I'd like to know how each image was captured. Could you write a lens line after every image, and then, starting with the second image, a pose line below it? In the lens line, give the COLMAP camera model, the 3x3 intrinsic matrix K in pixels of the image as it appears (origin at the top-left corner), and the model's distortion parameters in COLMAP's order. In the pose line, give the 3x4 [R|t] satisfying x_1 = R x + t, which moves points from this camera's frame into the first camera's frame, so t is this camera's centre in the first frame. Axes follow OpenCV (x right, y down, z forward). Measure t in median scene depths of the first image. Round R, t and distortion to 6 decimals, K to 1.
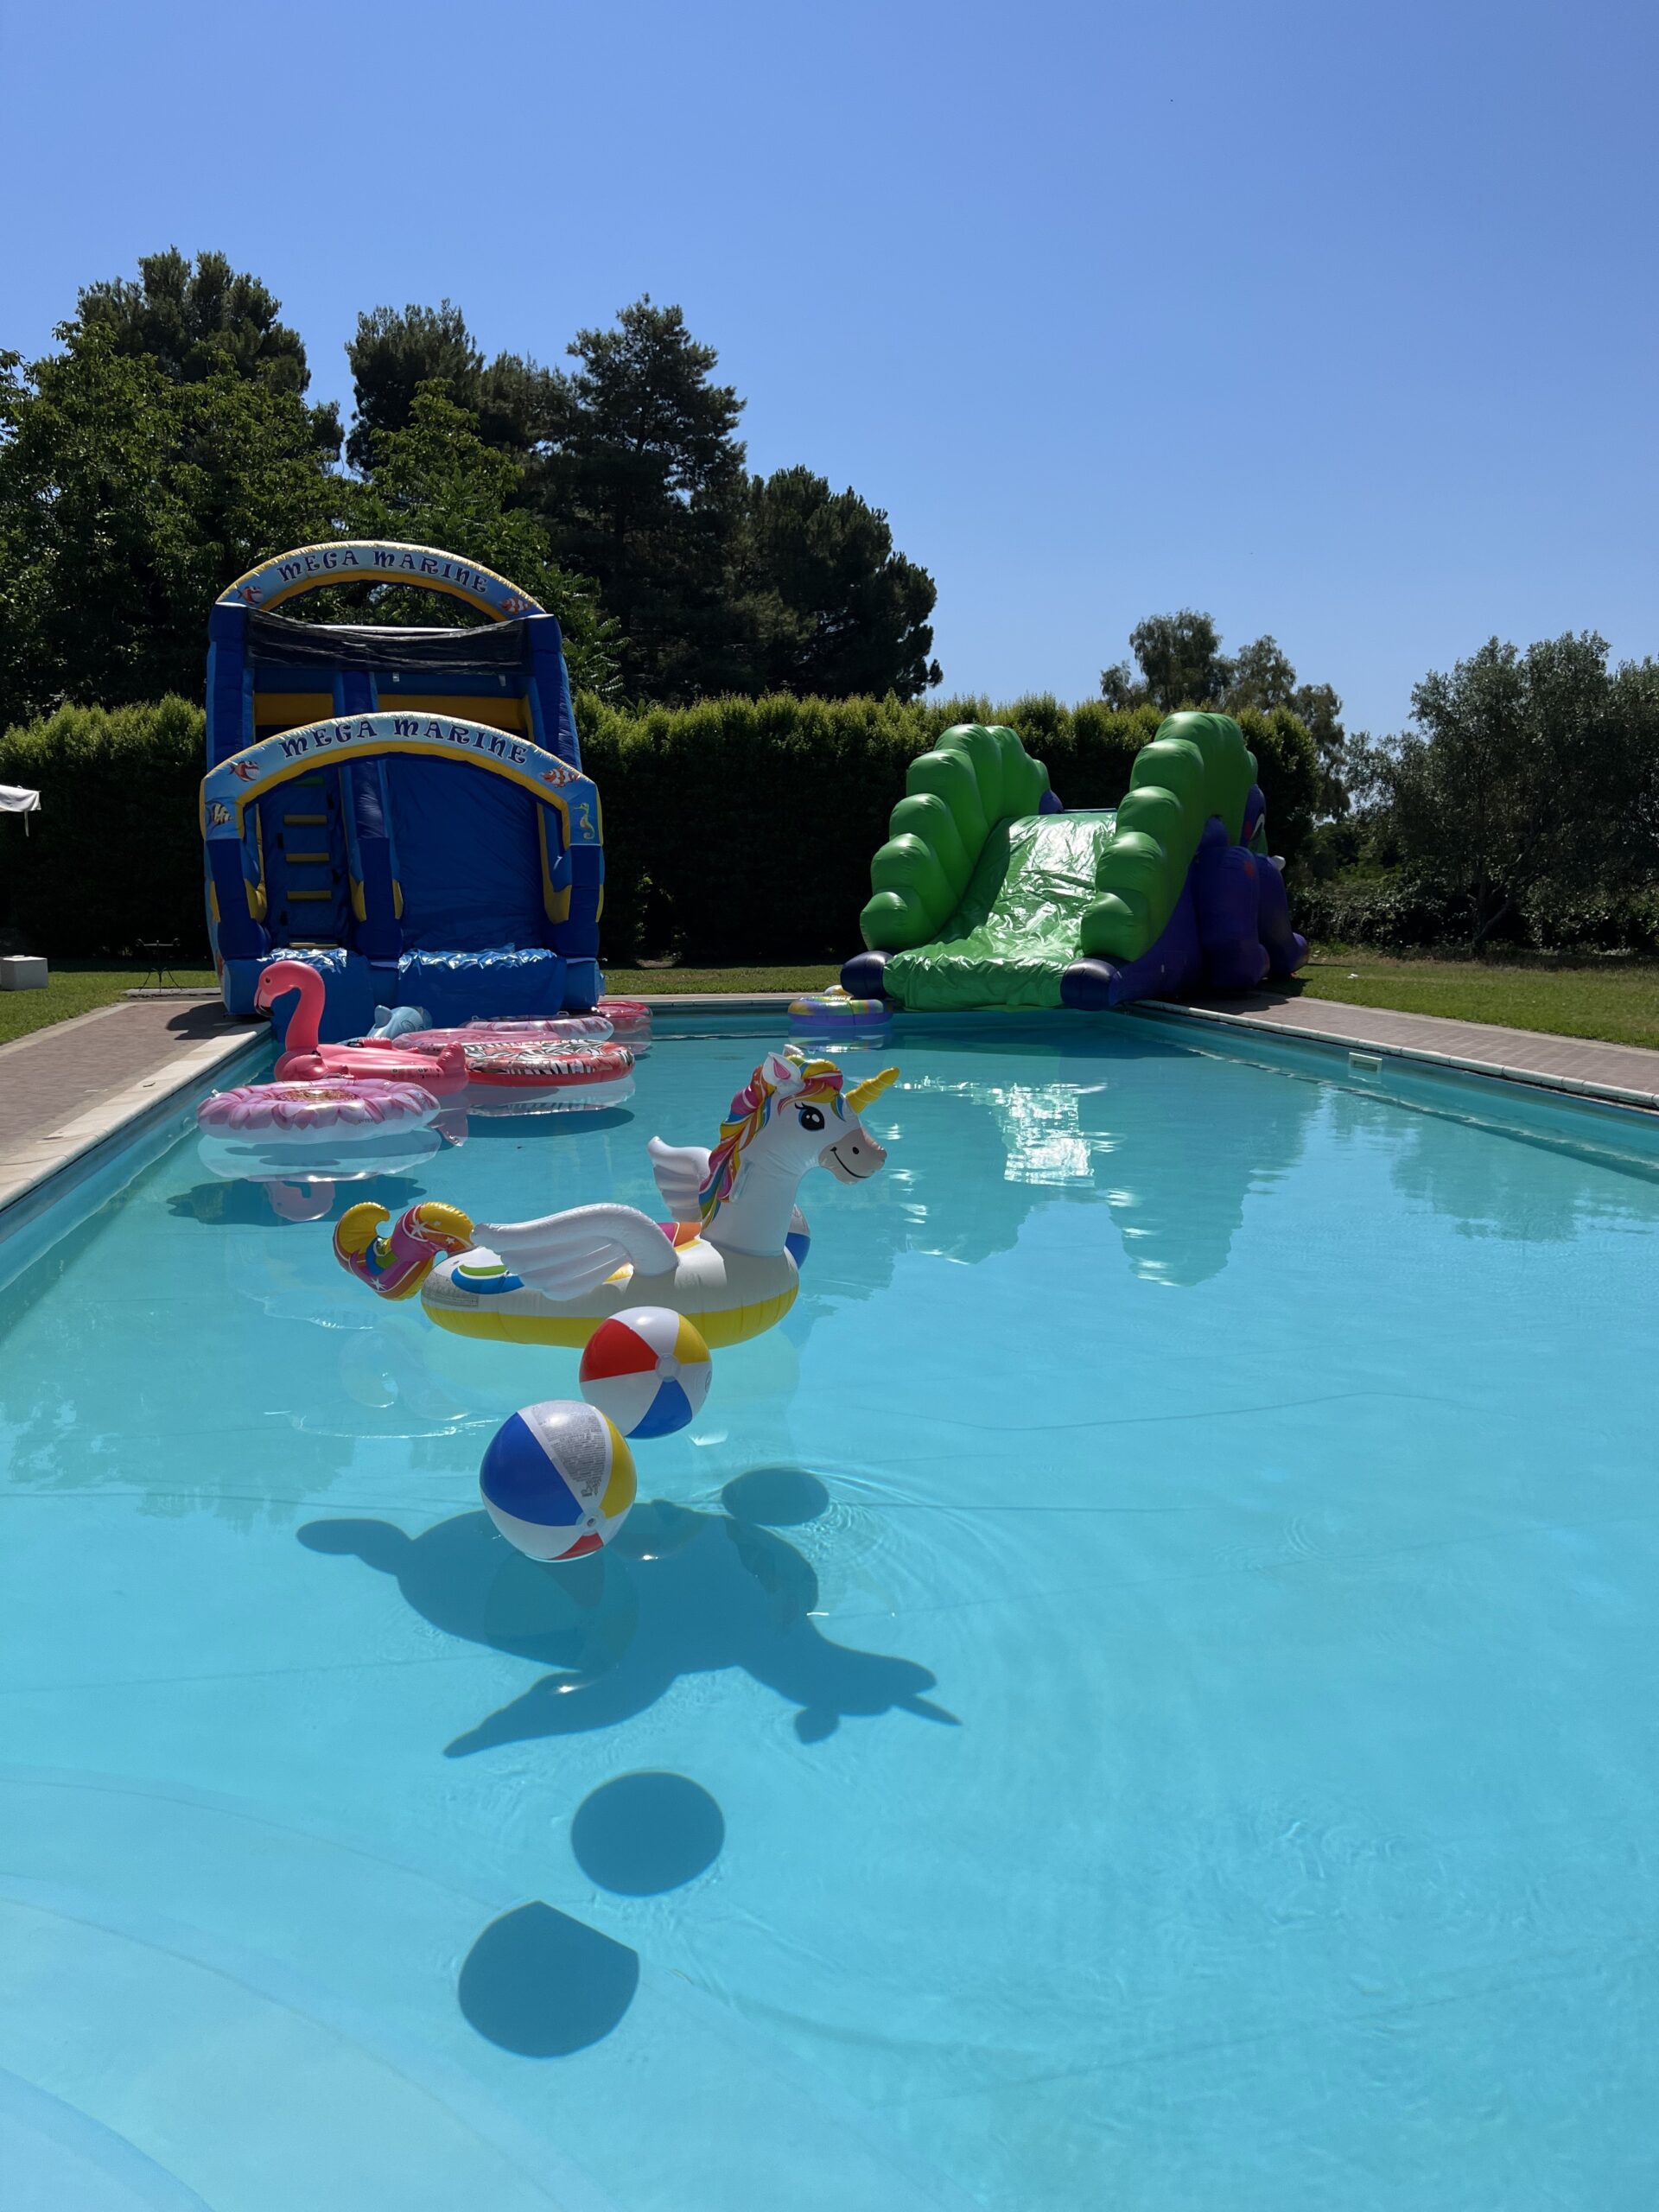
lens RADIAL K [[1749.5, 0, 834.0], [0, 1749.5, 1101.9], [0, 0, 1]] dist [0.022272, -0.007046]
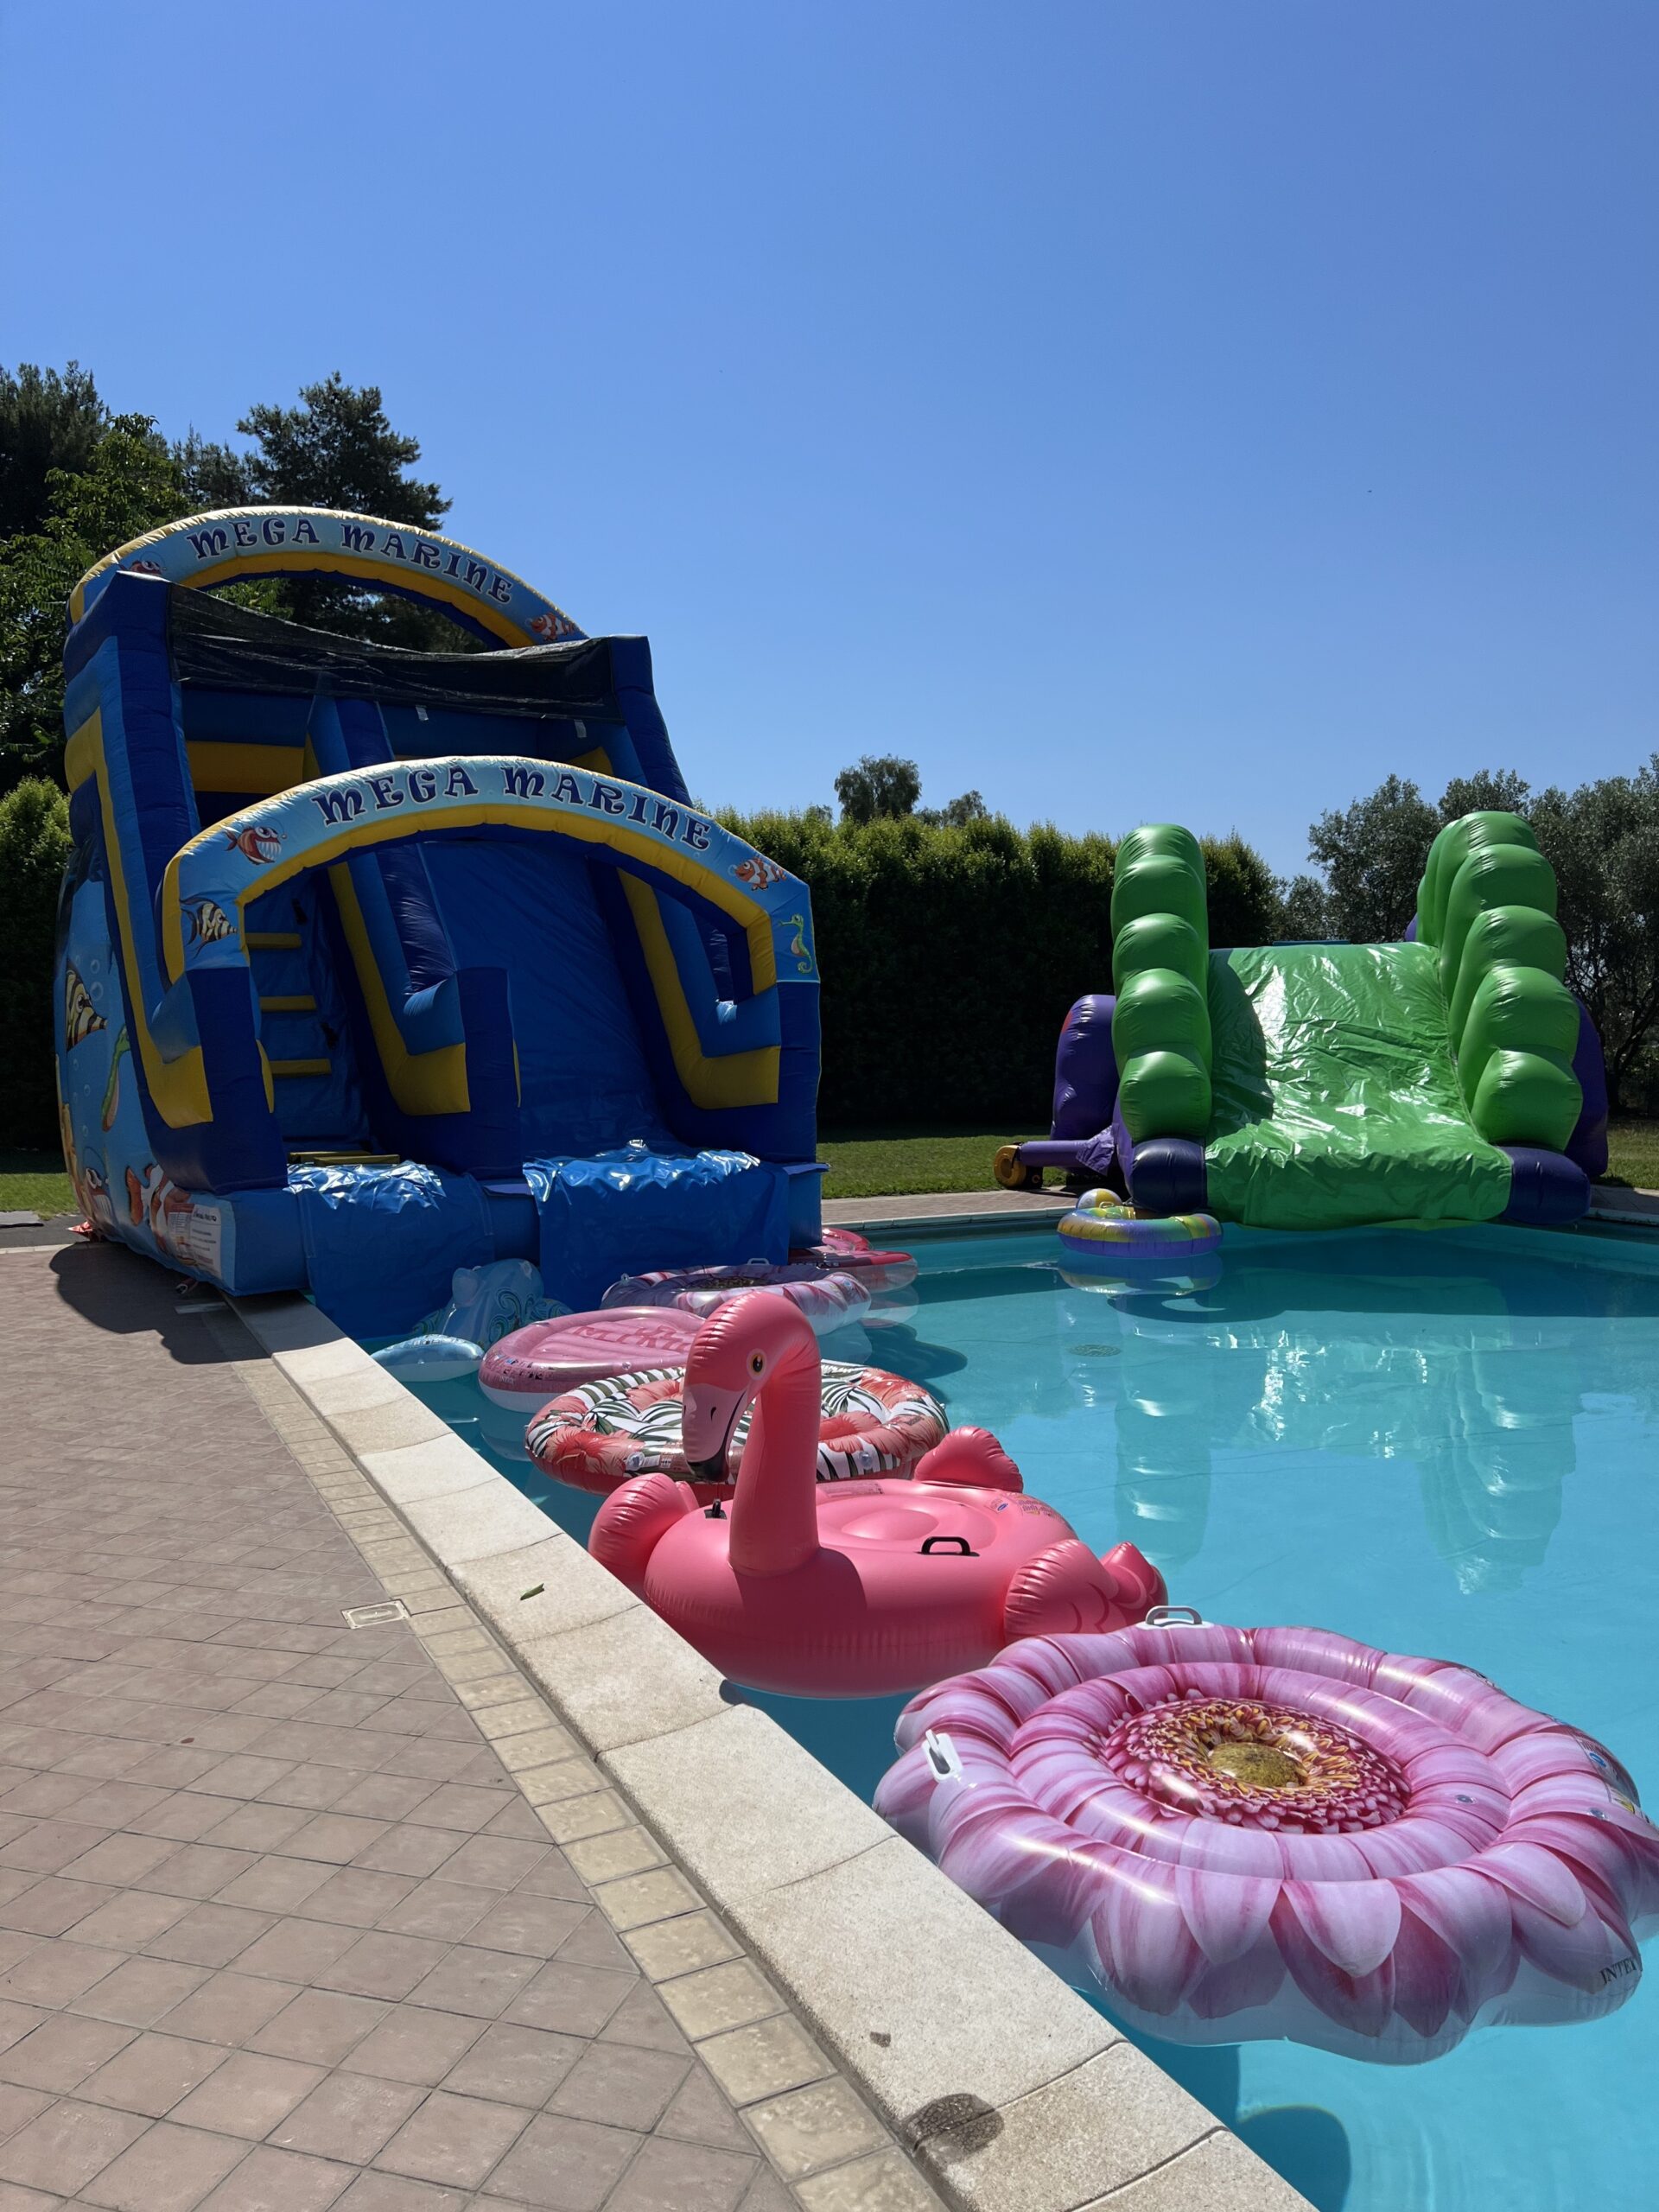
lens RADIAL K [[1676.1, 0, 823.6], [0, 1676.1, 1110.1], [0, 0, 1]] dist [0.048342, -0.057433]
pose [[0.961861, -0.016218, 0.273056, -0.266324], [0.038544, 0.996317, -0.076598, -0.050179], [-0.270808, 0.084201, 0.958944, 0.388367]]
